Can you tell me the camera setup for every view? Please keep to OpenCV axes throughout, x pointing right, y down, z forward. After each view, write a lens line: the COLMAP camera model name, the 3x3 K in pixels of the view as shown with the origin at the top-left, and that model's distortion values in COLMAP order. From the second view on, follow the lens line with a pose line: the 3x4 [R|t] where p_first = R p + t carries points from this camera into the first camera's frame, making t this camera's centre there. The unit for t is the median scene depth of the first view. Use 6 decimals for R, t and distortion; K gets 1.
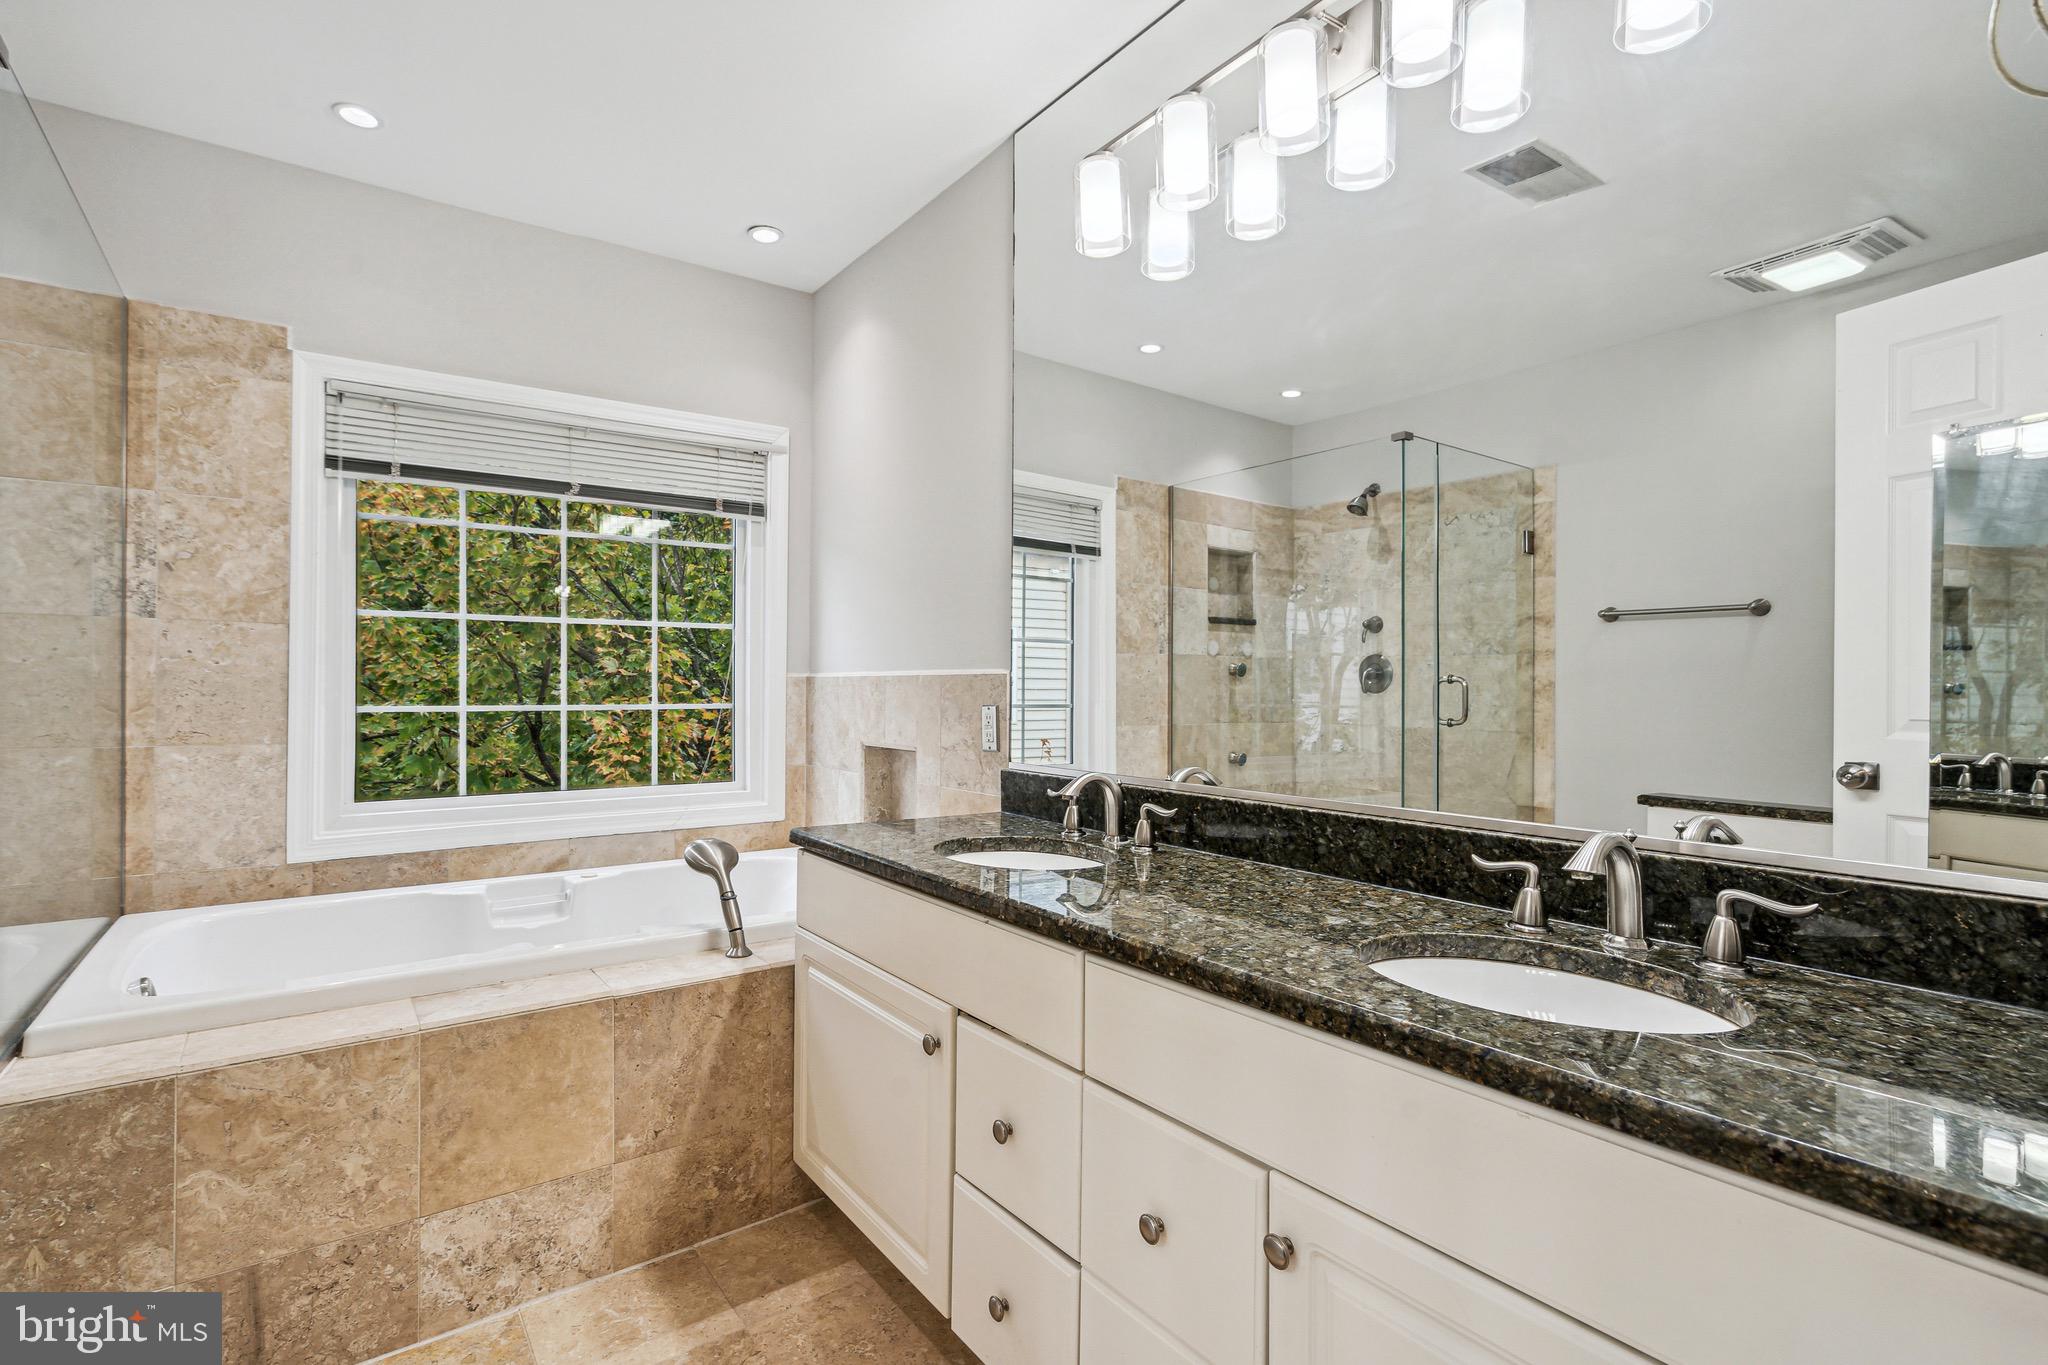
lens RADIAL K [[956.6, 0, 1013.3], [0, 956.6, 683.4], [0, 0, 1]] dist [-0.001278, 0.000859]
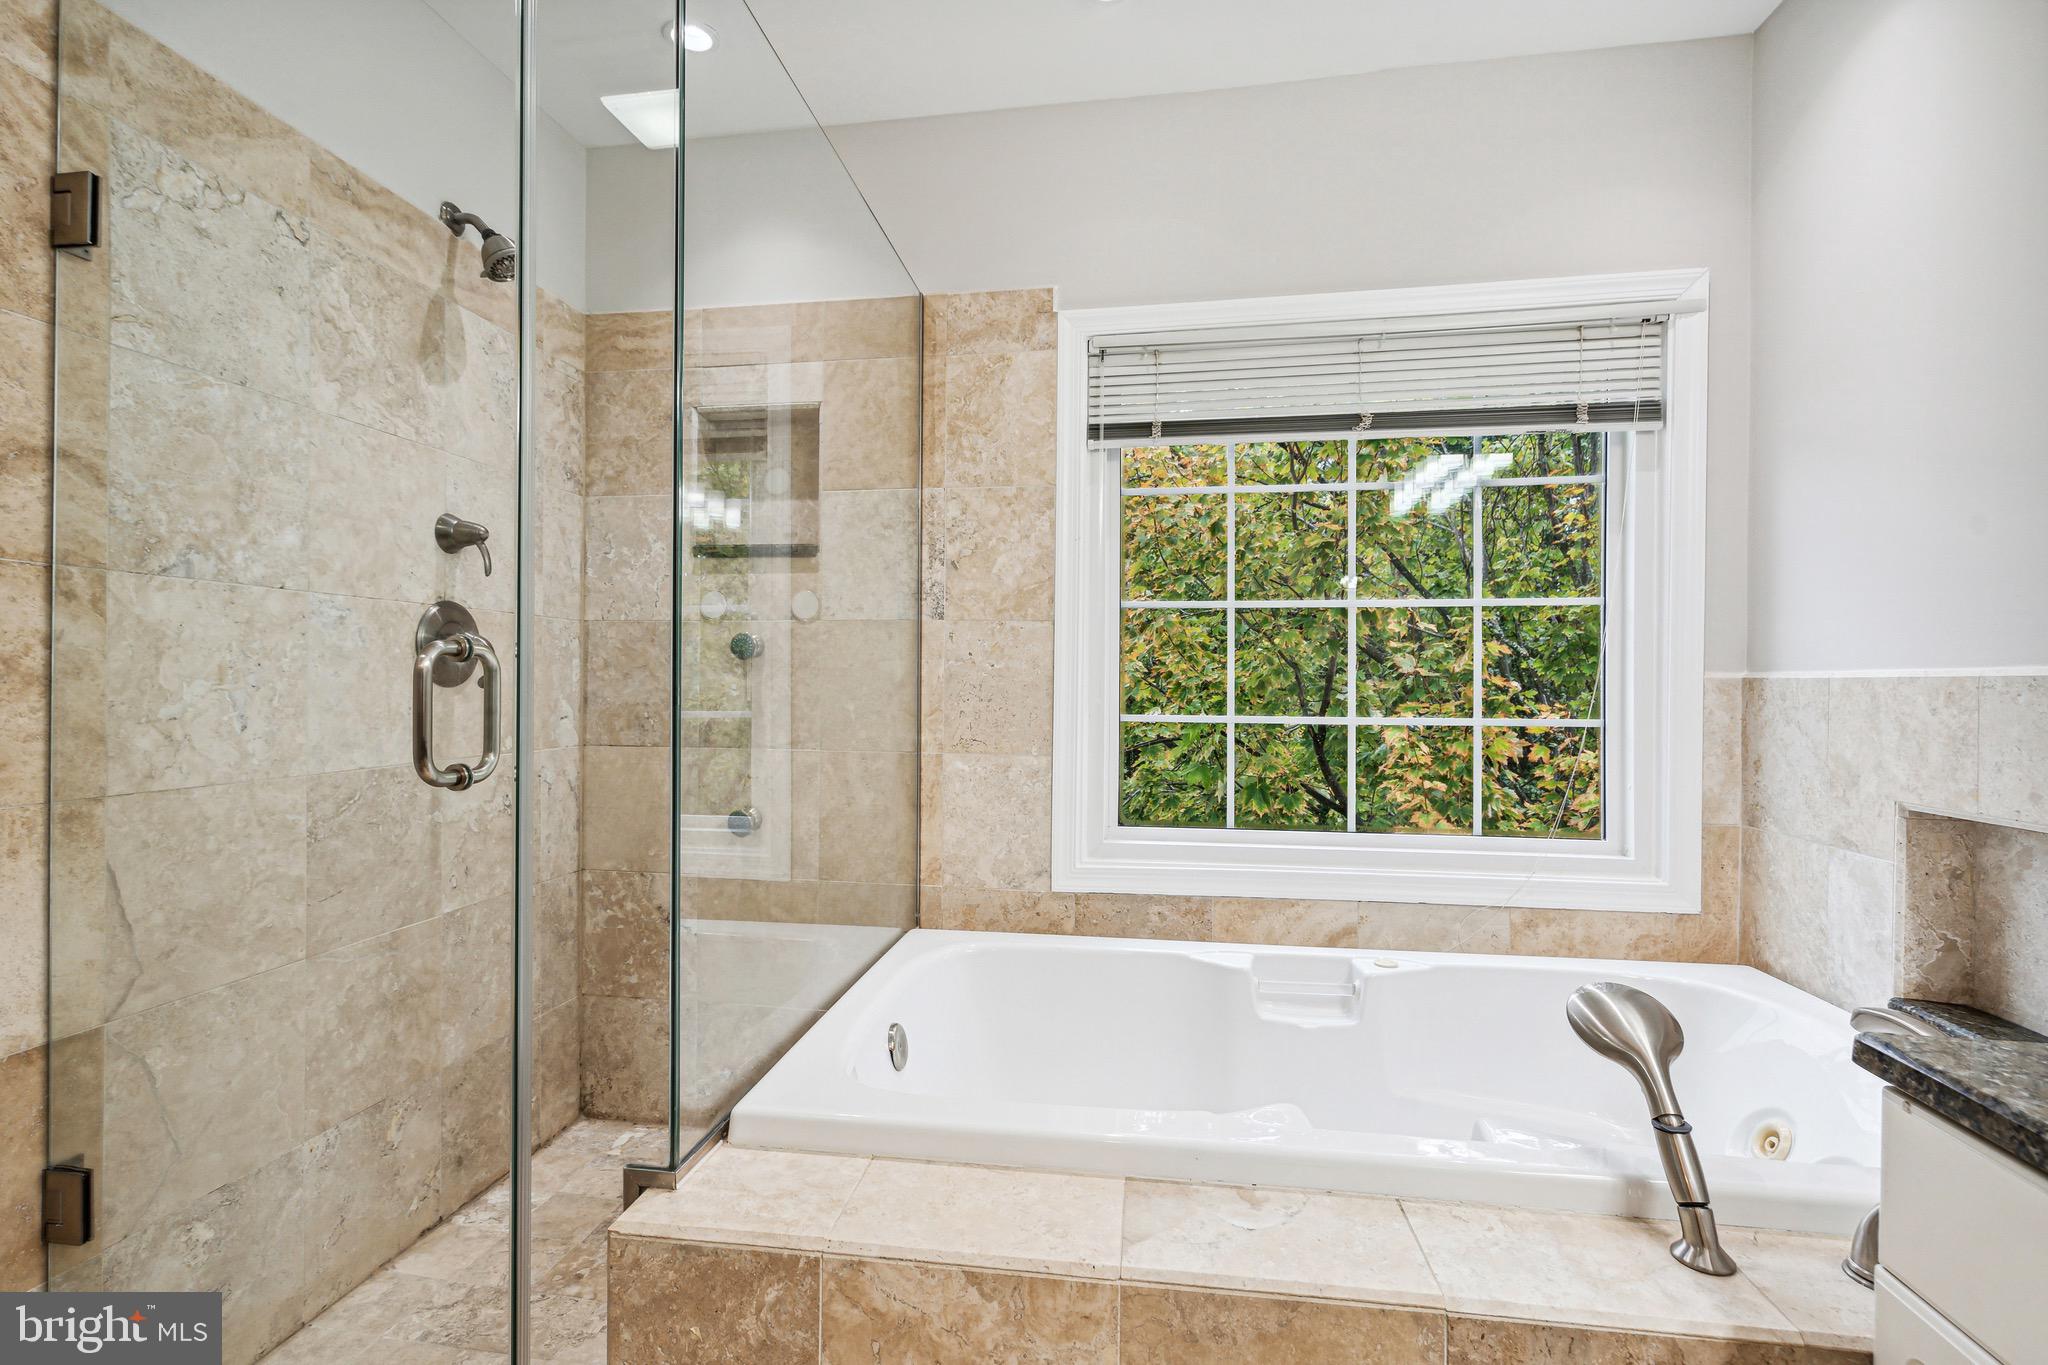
lens RADIAL K [[956.6, 0, 1013.3], [0, 956.6, 683.4], [0, 0, 1]] dist [-0.001278, 0.000859]
pose [[0.712372, 0.001143, -0.701801, -0.165305], [-0.000494, 0.999999, 0.001128, -0.005316], [0.701802, -0.000457, 0.712372, 0.348502]]
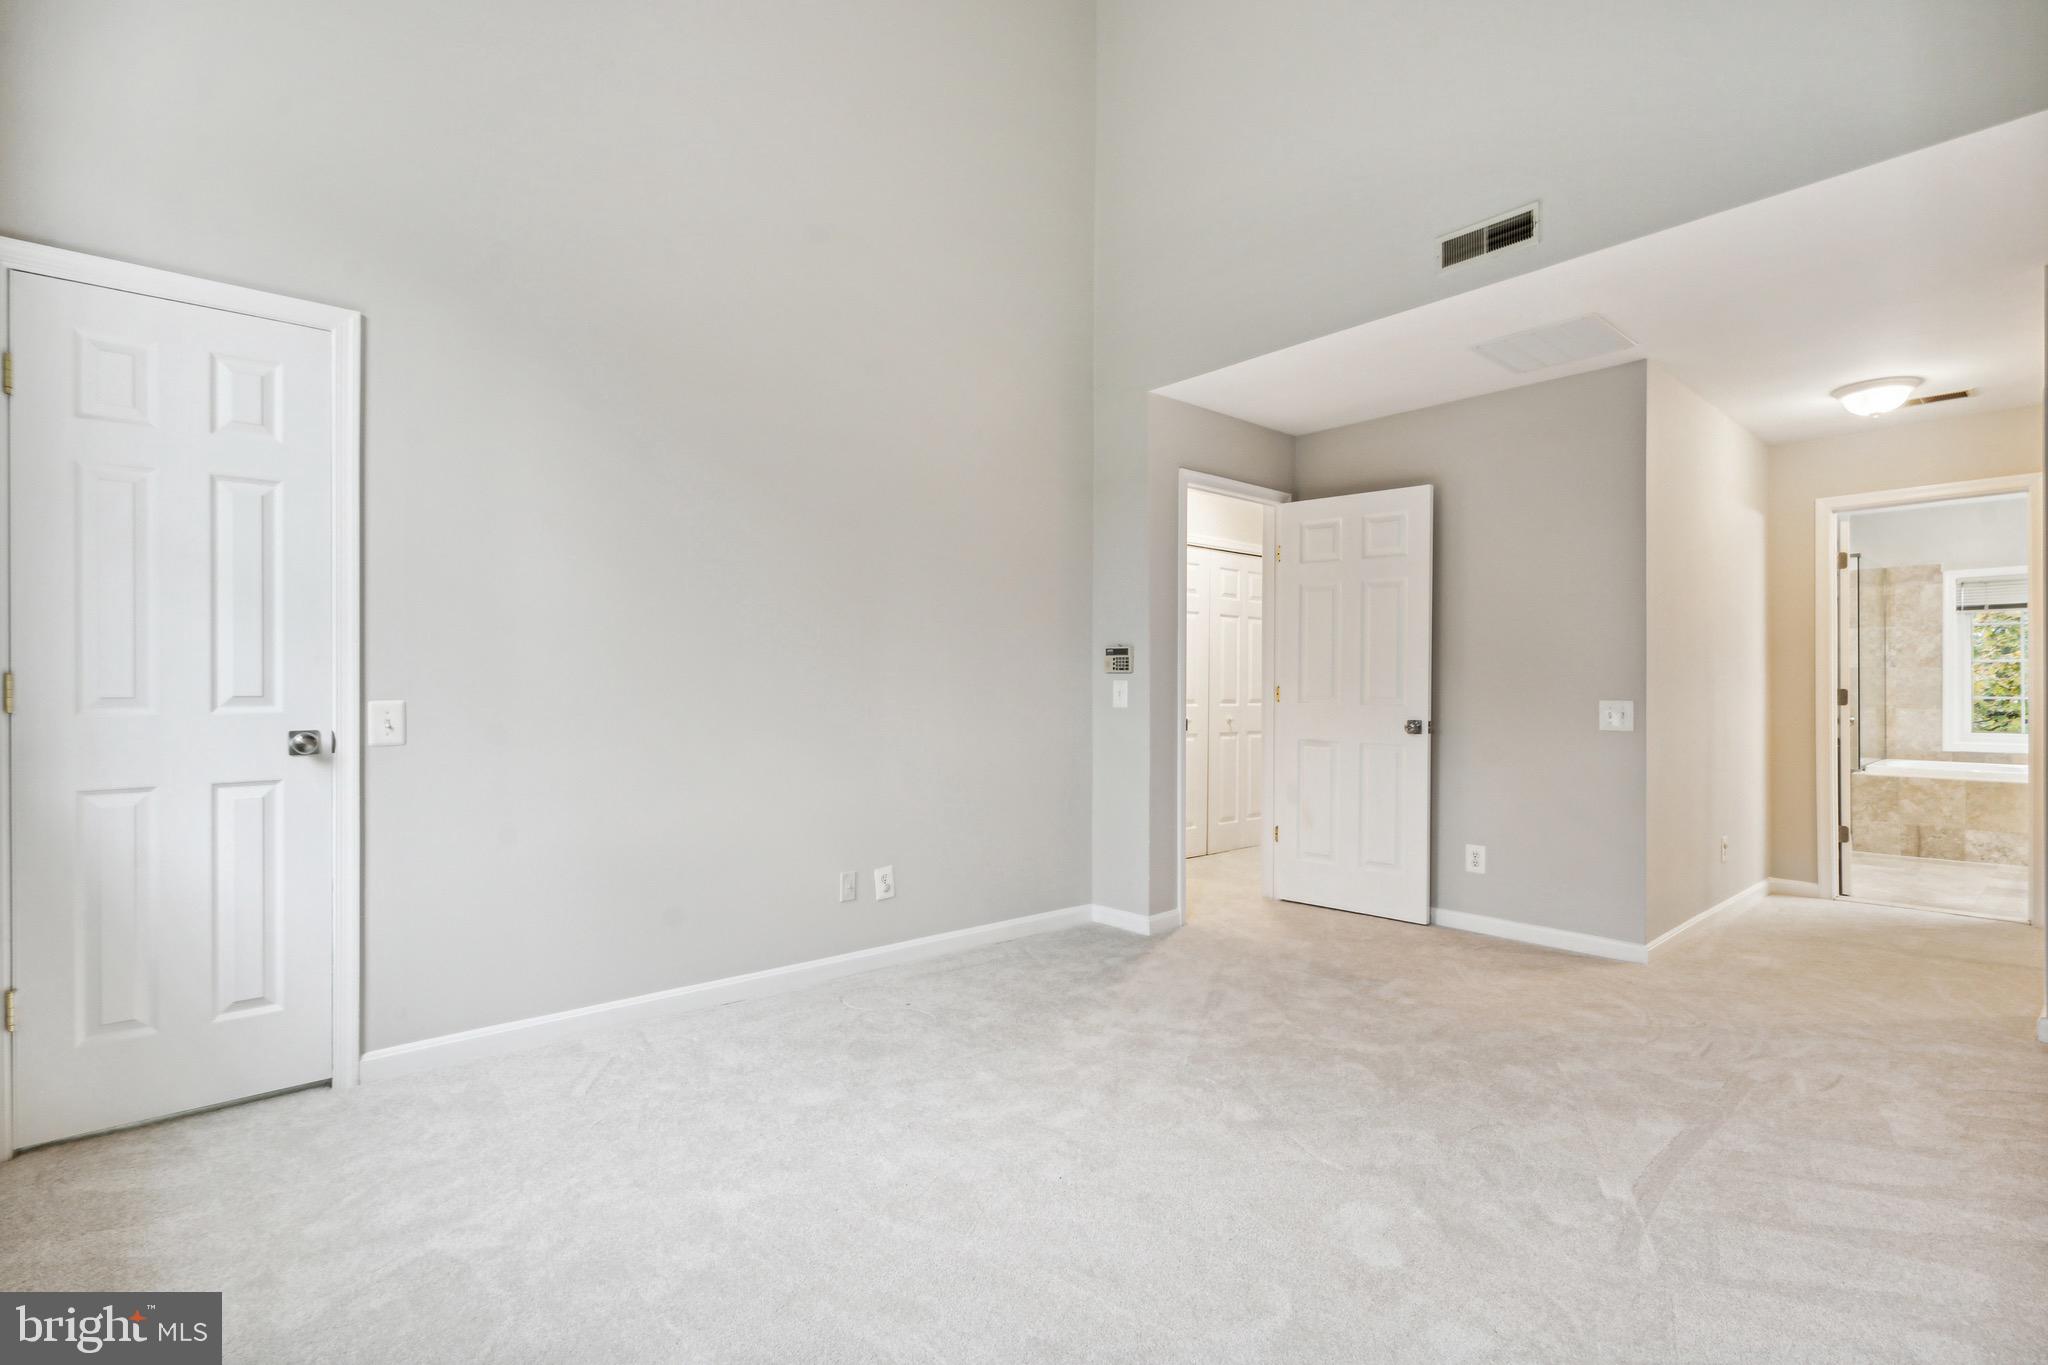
lens RADIAL K [[944.1, 0, 1018.1], [0, 944.1, 685.0], [0, 0, 1]] dist [-0.001264, 0.000097]
pose [[0.085555, -0.002262, -0.996331, 1.858319], [0.008048, 0.999966, -0.001579, -0.028180], [0.996301, -0.007883, 0.085570, -2.044366]]
